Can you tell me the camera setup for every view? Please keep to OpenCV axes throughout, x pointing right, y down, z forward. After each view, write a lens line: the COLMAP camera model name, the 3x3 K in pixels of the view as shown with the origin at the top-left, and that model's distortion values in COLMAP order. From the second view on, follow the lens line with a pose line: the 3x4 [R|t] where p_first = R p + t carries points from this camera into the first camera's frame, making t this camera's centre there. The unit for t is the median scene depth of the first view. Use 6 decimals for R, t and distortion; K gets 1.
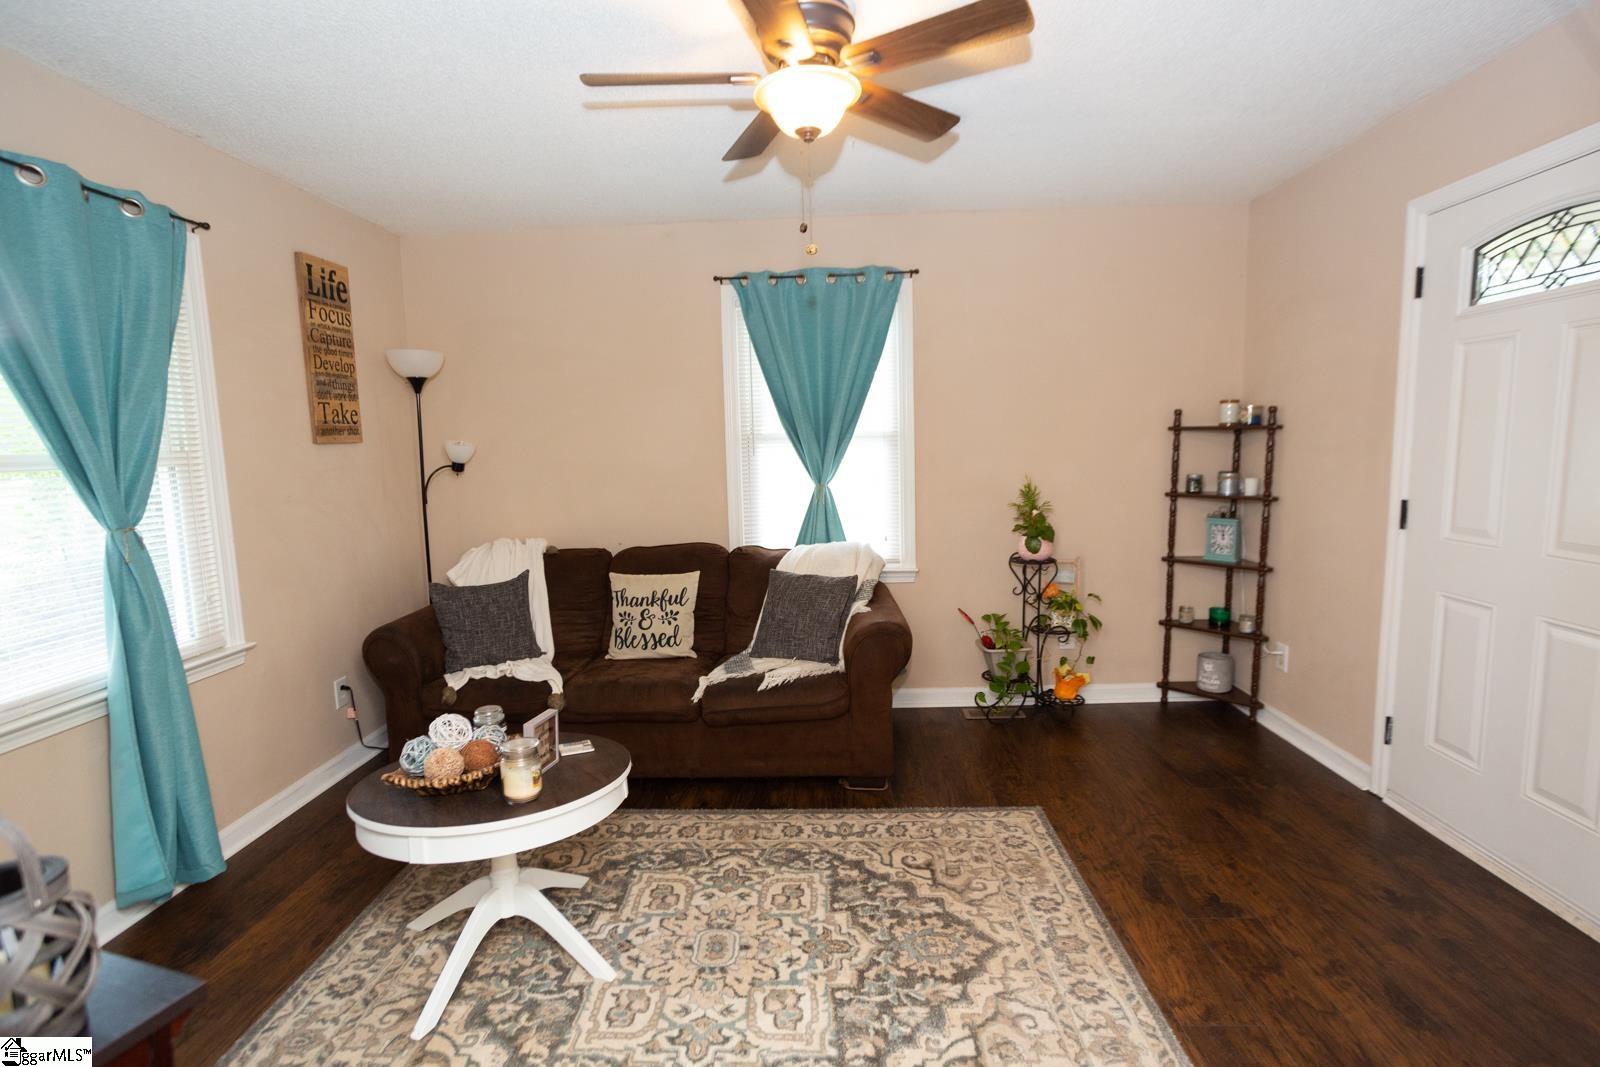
lens RADIAL K [[767.1, 0, 800.4], [0, 767.1, 534.3], [0, 0, 1]] dist [-0.045171, 0.026752]
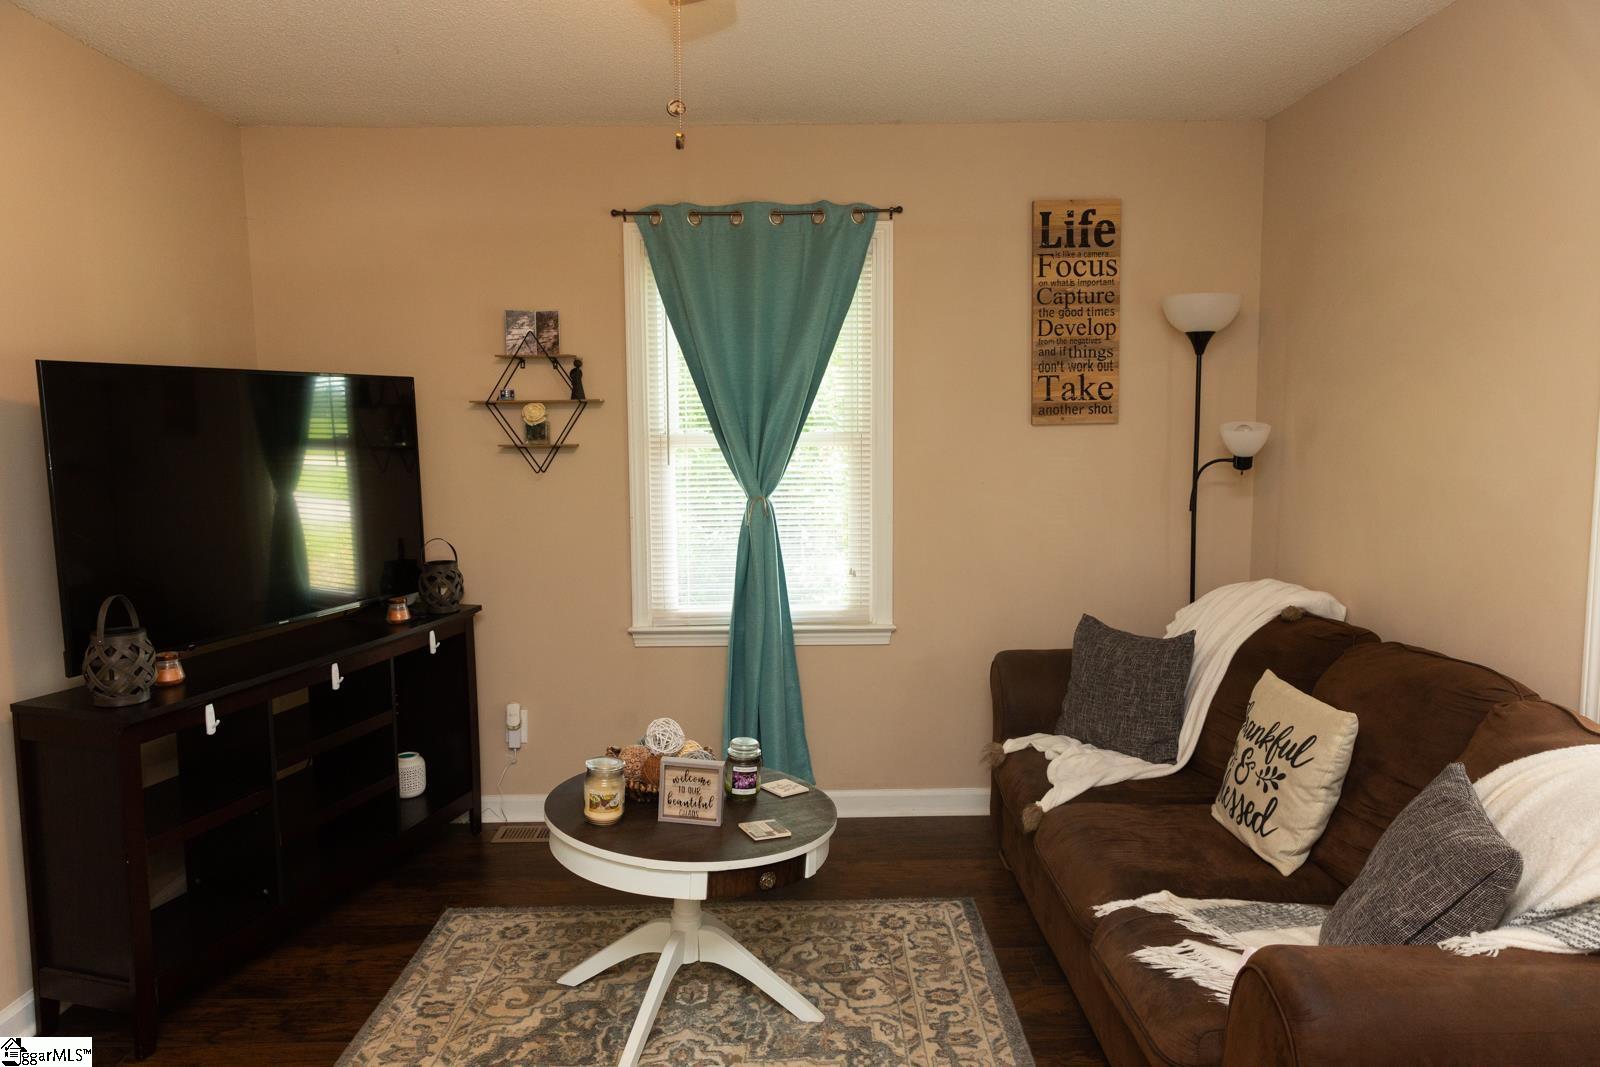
lens RADIAL K [[1051.0, 0, 799.1], [0, 1051.0, 538.6], [0, 0, 1]] dist [0.016854, -0.007188]
pose [[0.053499, 0.137317, -0.989081, 0.539753], [-0.111798, 0.985096, 0.130717, -0.119259], [0.992290, 0.103584, 0.068053, 0.670868]]
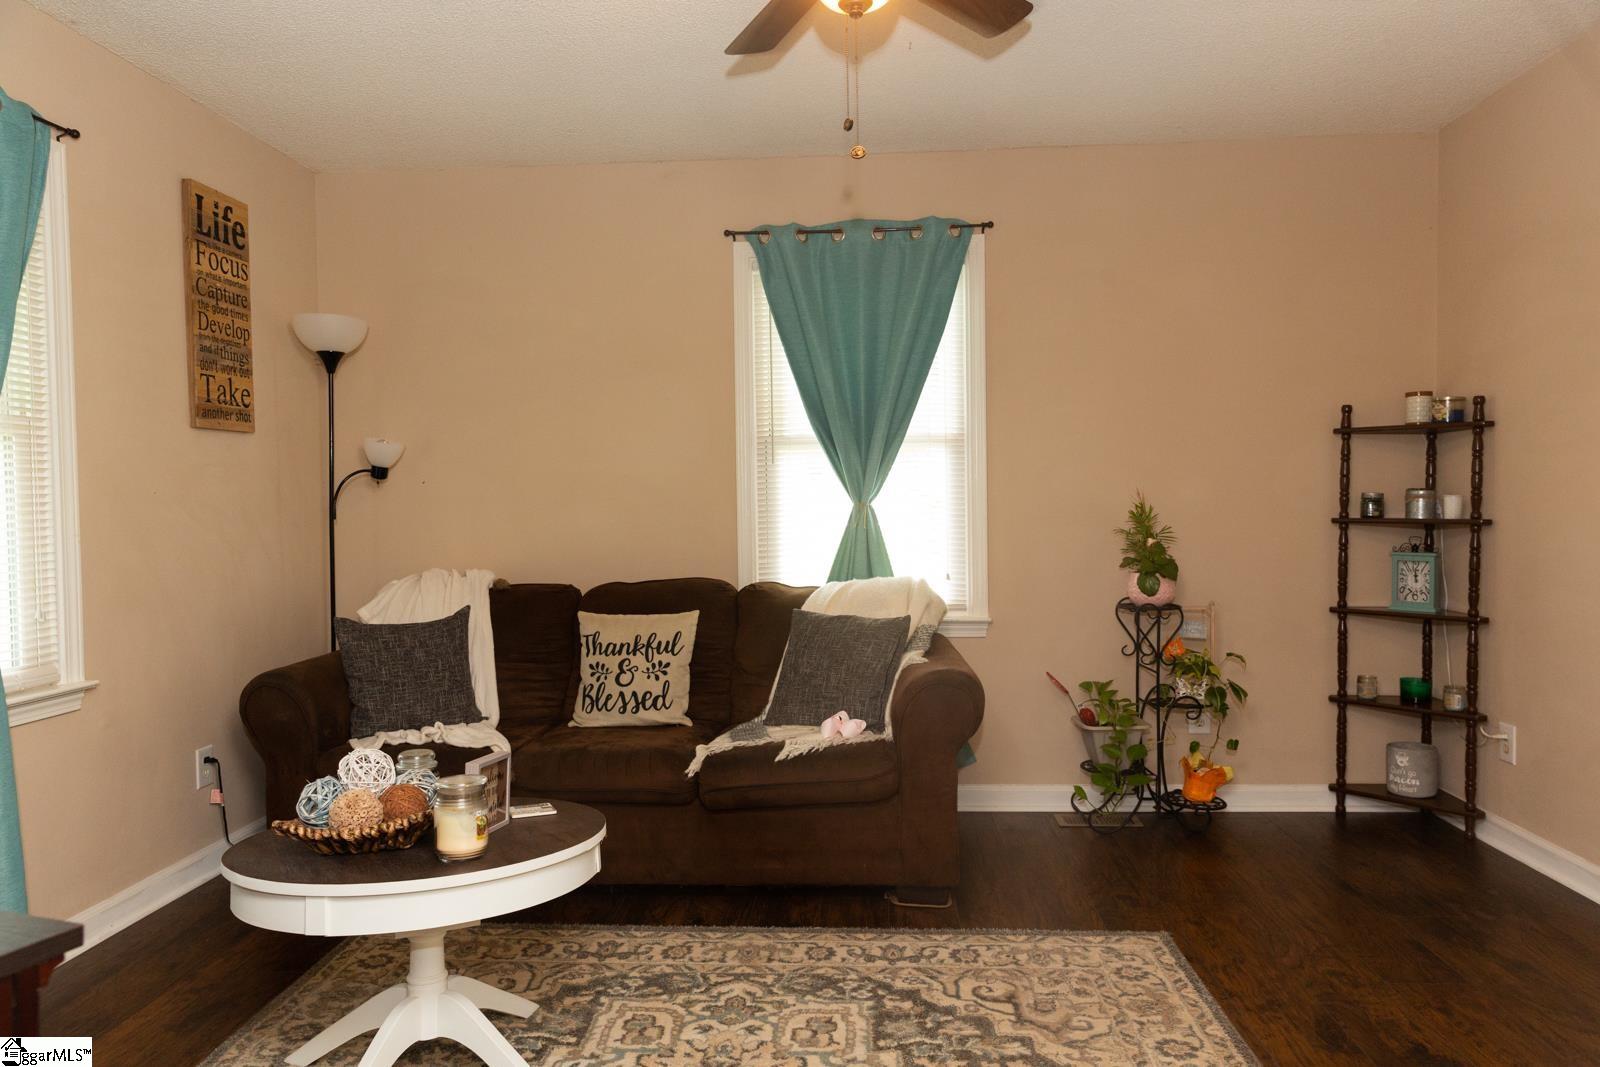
lens RADIAL K [[1051.0, 0, 804.3], [0, 1051.0, 537.1], [0, 0, 1]] dist [0.016854, -0.007188]
pose [[0.999674, 0.012646, -0.022175, -0.007280], [-0.014579, 0.995900, -0.089281, 0.074269], [0.020955, 0.089575, 0.995760, -0.027427]]
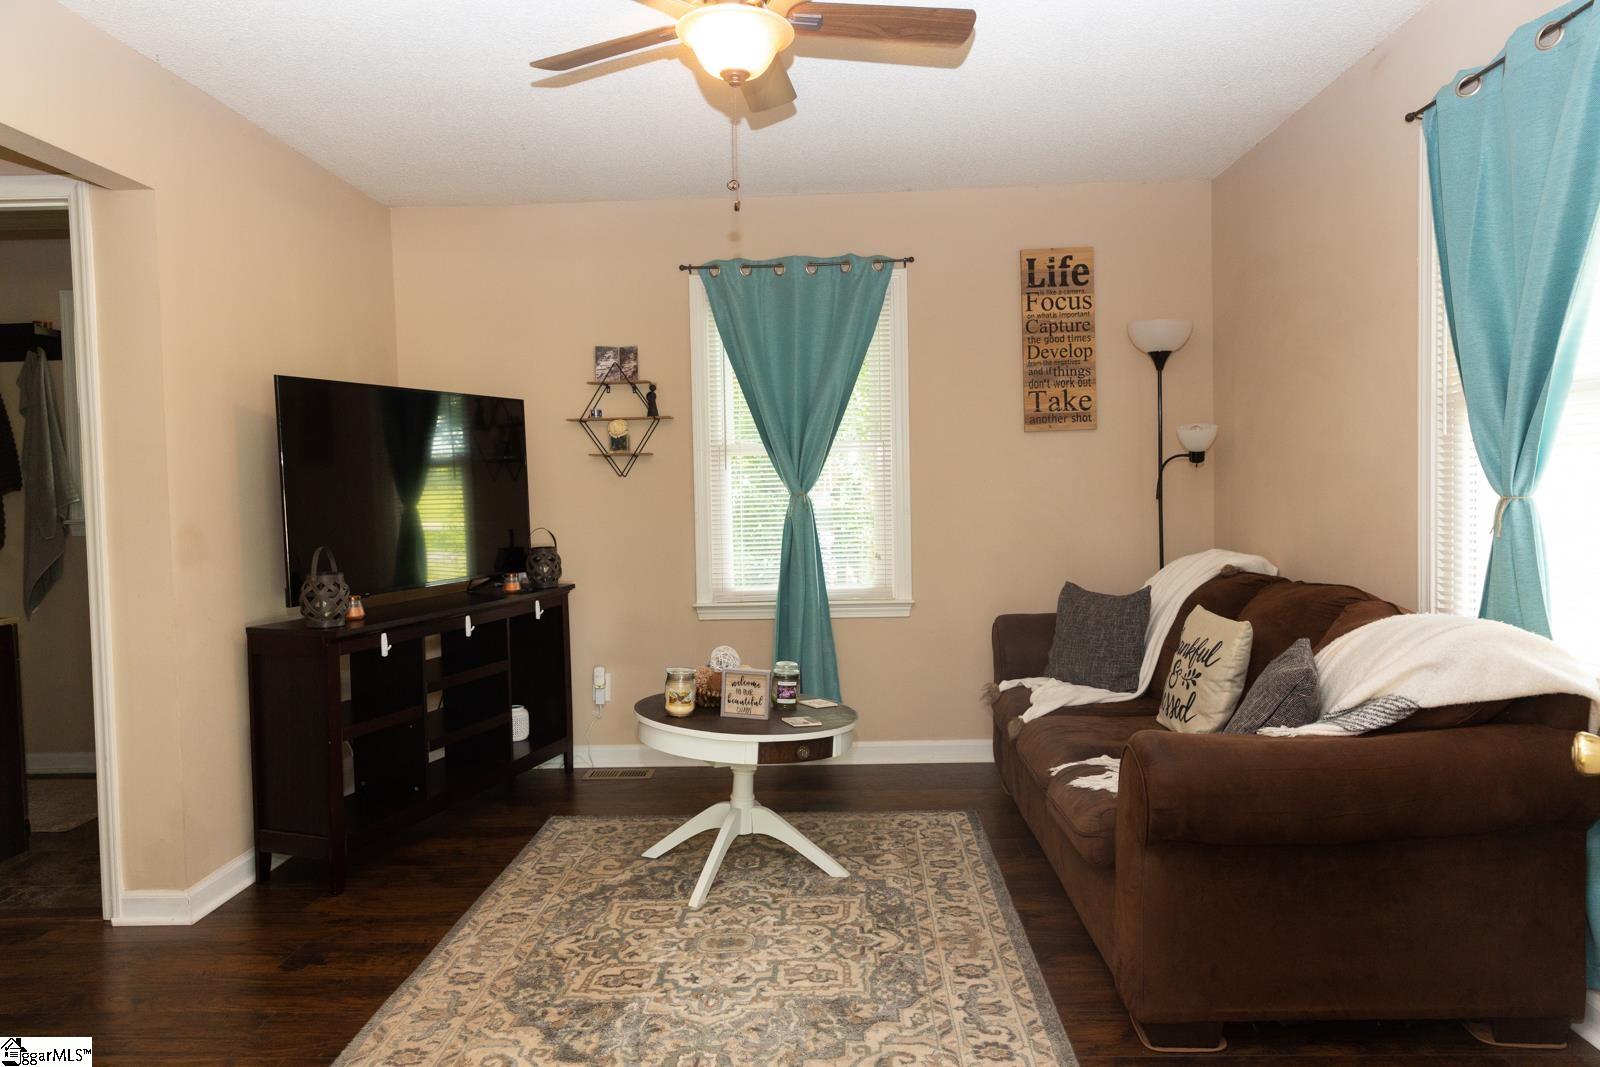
lens RADIAL K [[1051.0, 0, 799.8], [0, 1051.0, 537.5], [0, 0, 1]] dist [0.016854, -0.007188]
pose [[0.005587, 0.076604, -0.997046, 0.803066], [-0.097909, 0.992313, 0.075692, -0.055432], [0.995180, 0.097197, 0.013044, 0.688672]]
